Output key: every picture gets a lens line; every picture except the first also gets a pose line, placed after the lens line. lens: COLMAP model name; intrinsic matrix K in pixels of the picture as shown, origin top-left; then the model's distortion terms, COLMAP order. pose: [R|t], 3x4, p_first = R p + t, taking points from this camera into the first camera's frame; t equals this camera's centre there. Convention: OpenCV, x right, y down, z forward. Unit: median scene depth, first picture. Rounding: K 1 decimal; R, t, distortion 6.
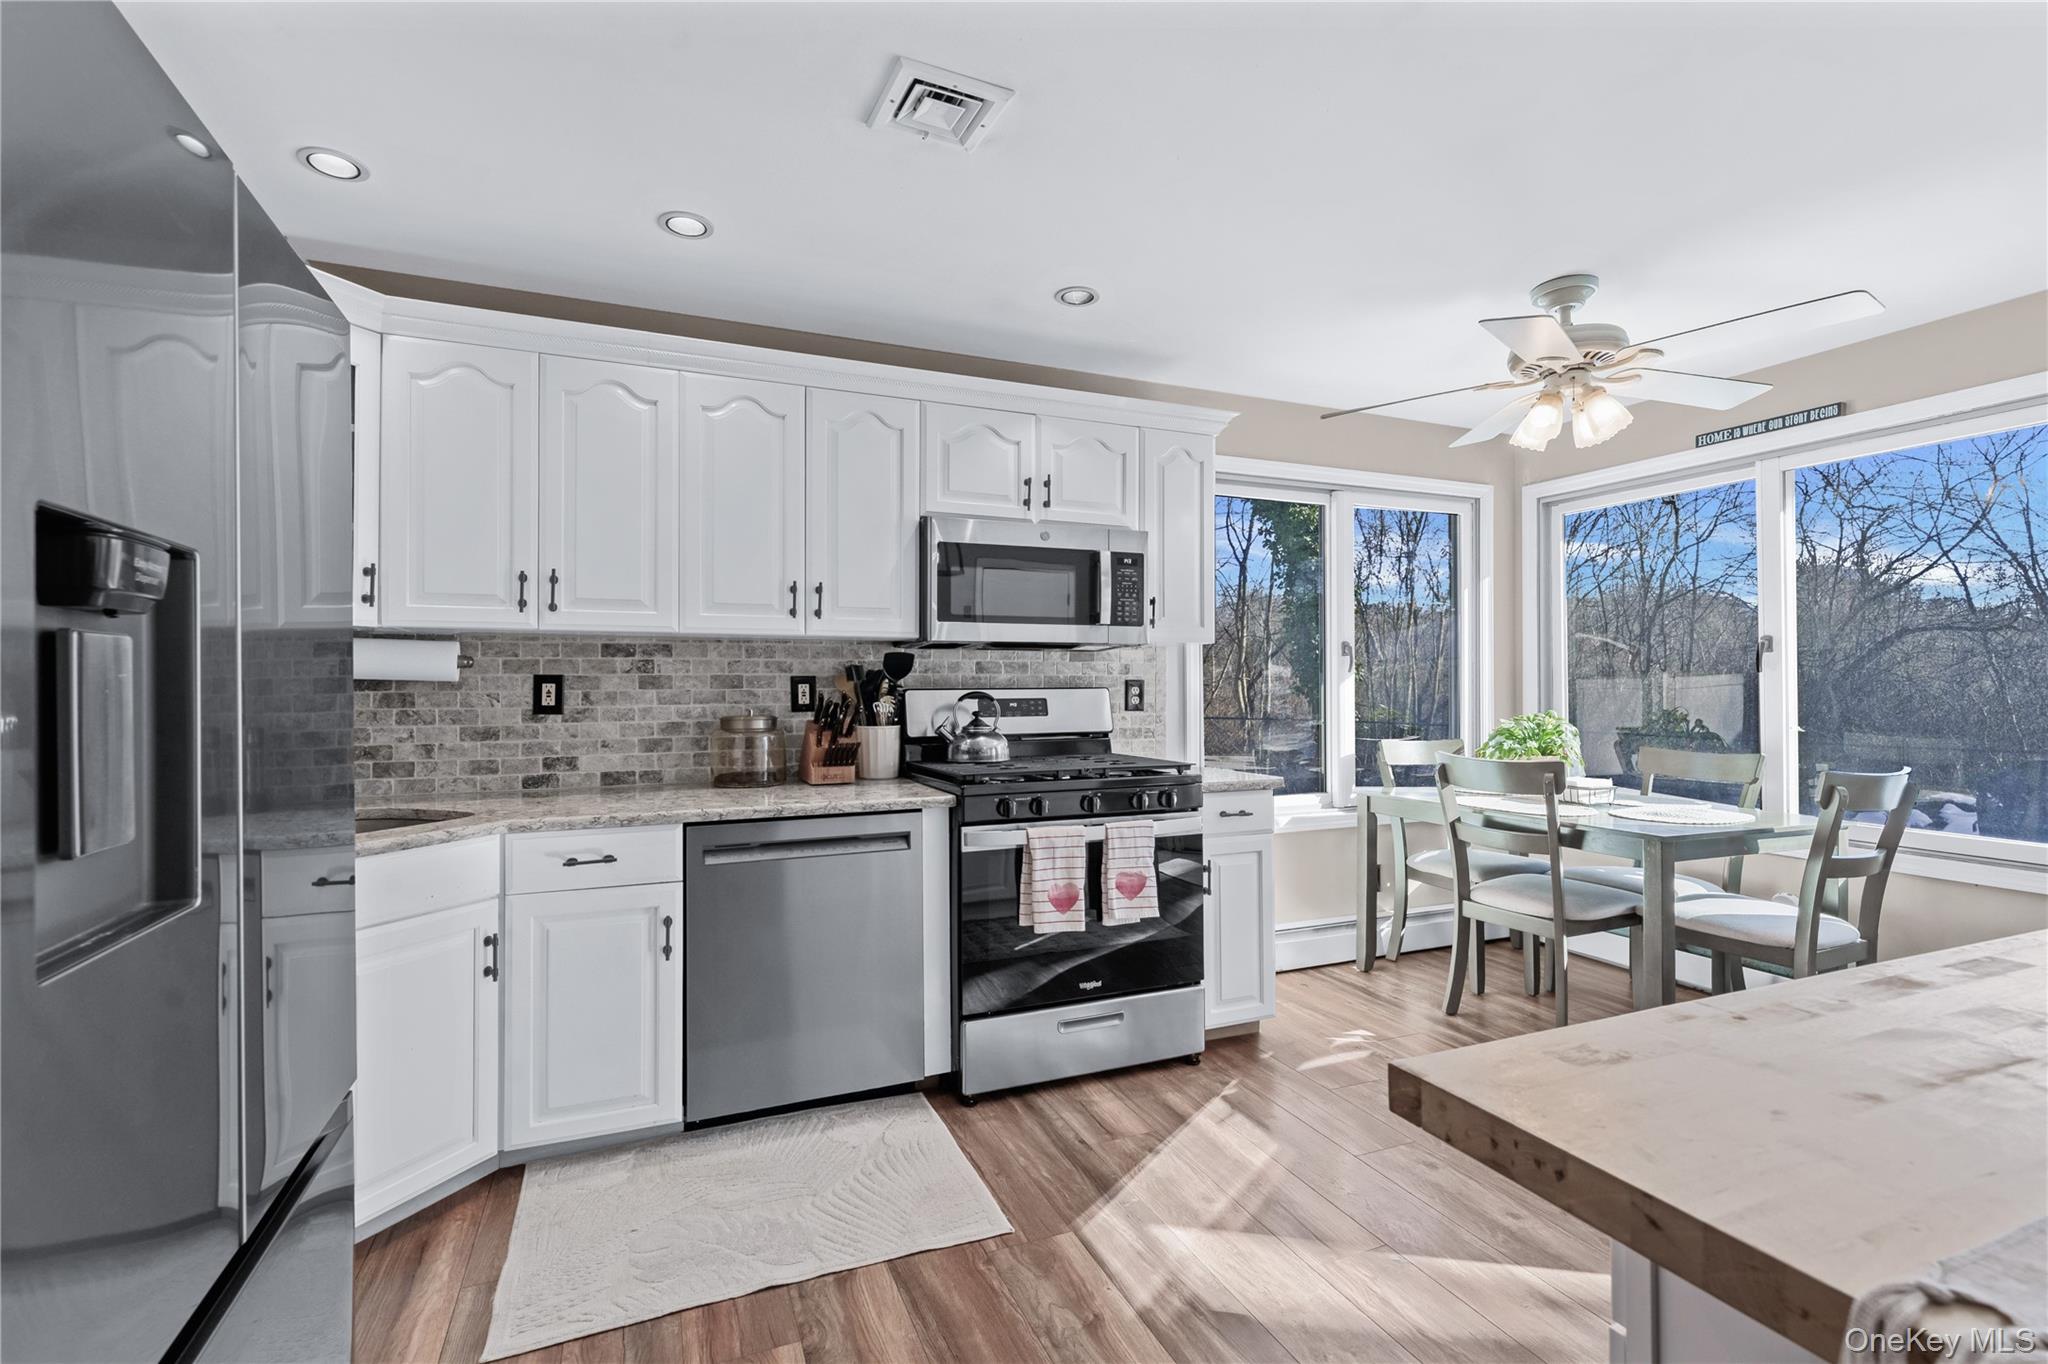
lens RADIAL K [[866.3, 0, 973.8], [0, 866.3, 682.3], [0, 0, 1]] dist [0.007433, 0.000275]
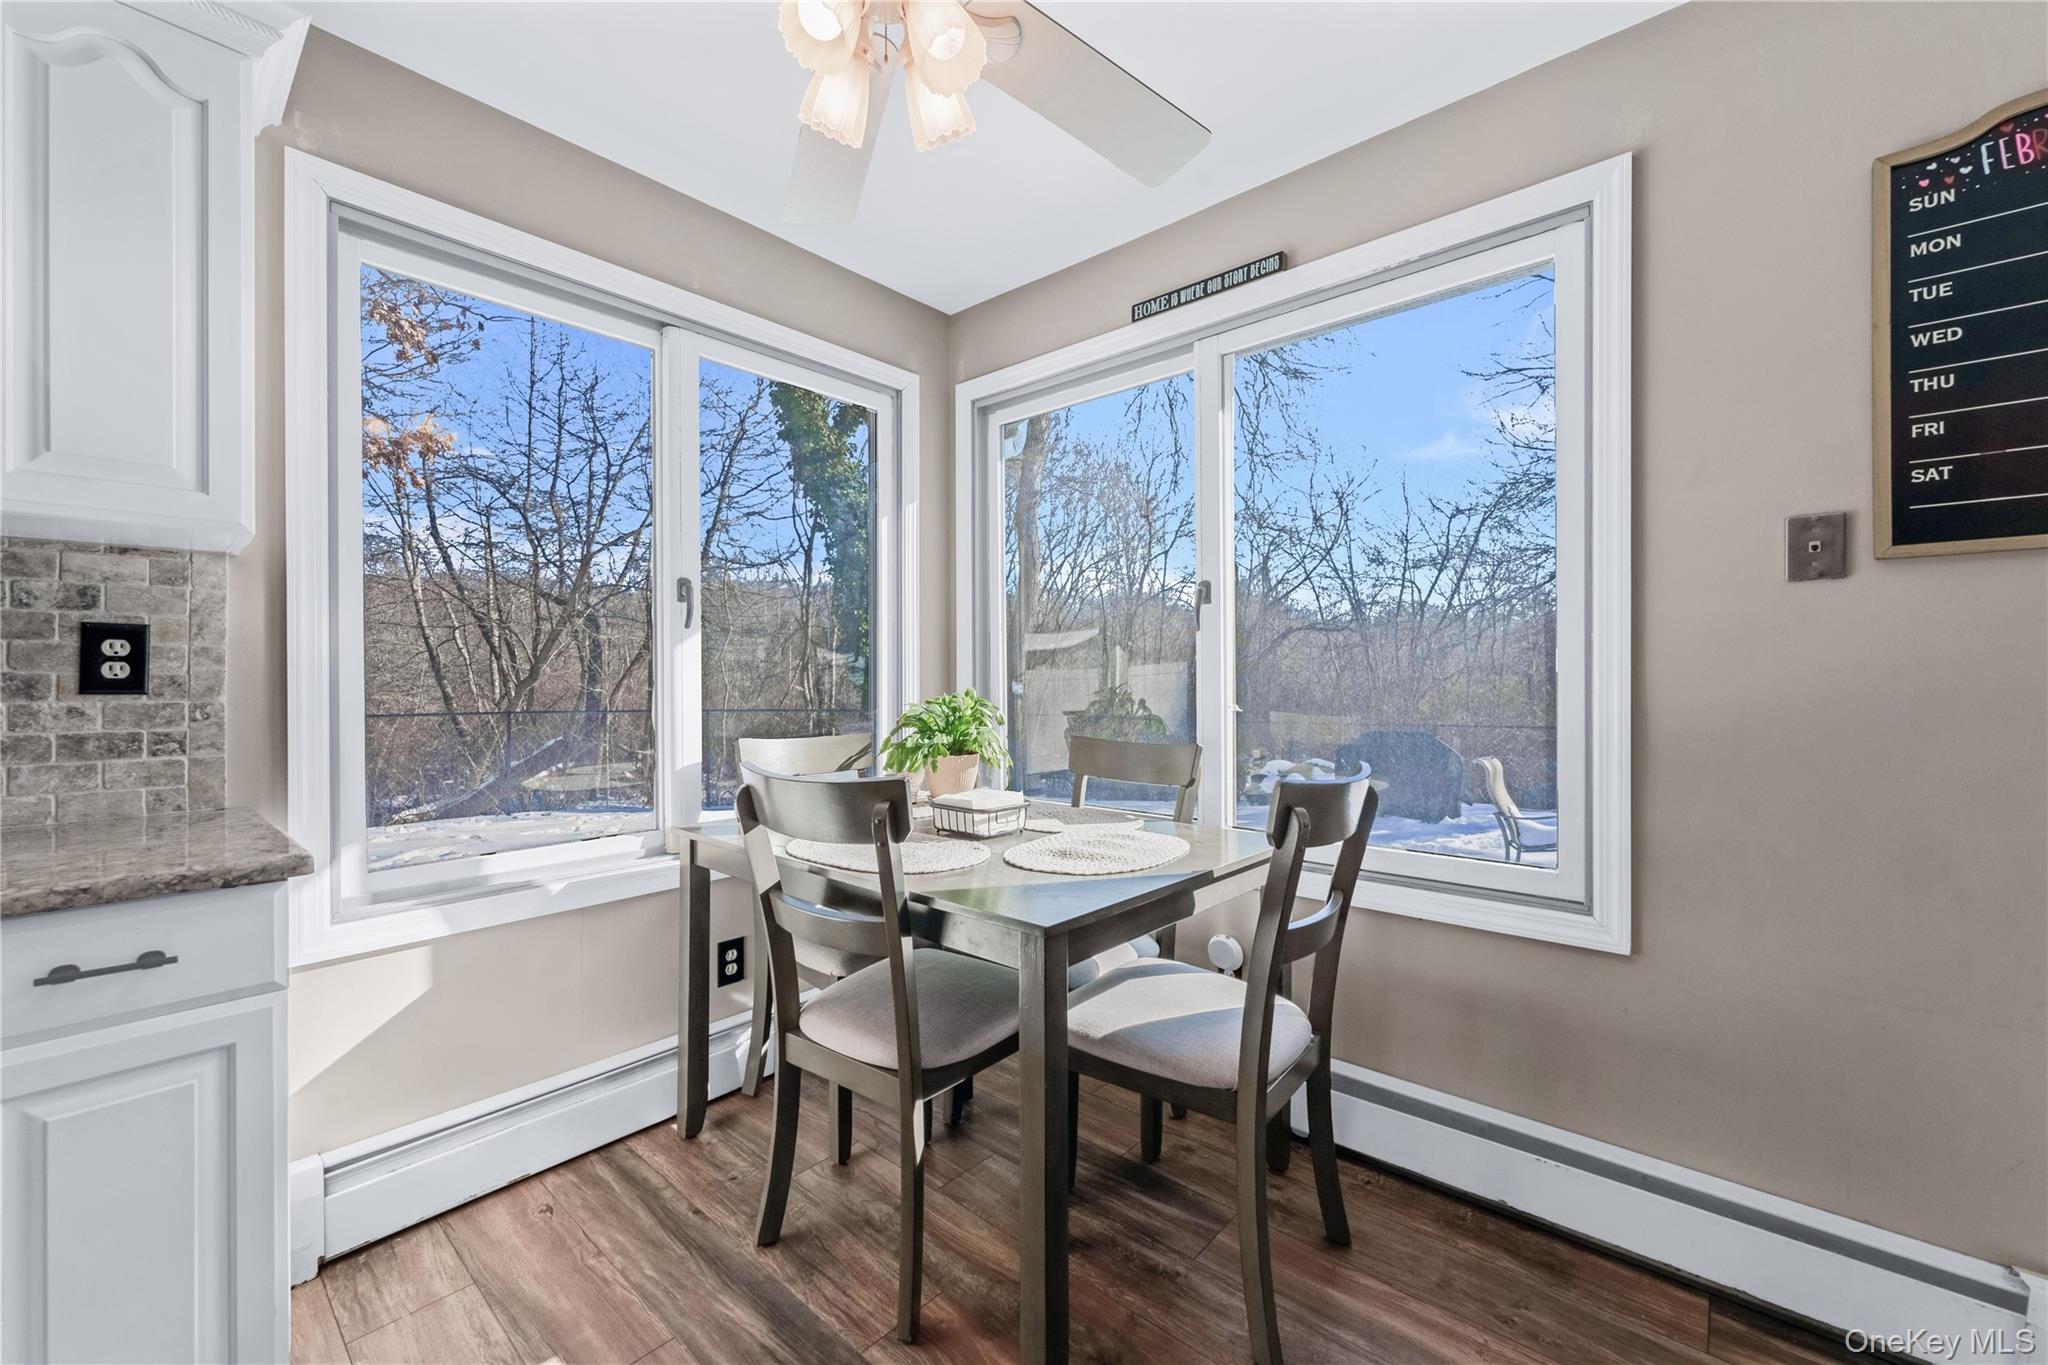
lens RADIAL K [[827.7, 0, 1034.7], [0, 827.7, 676.8], [0, 0, 1]] dist [0.008883, -0.001162]
pose [[0.861764, 0.001597, 0.507307, 0.371729], [-0.001821, 0.999998, -0.000056, 0.023283], [-0.507306, -0.000876, 0.861766, 0.405833]]
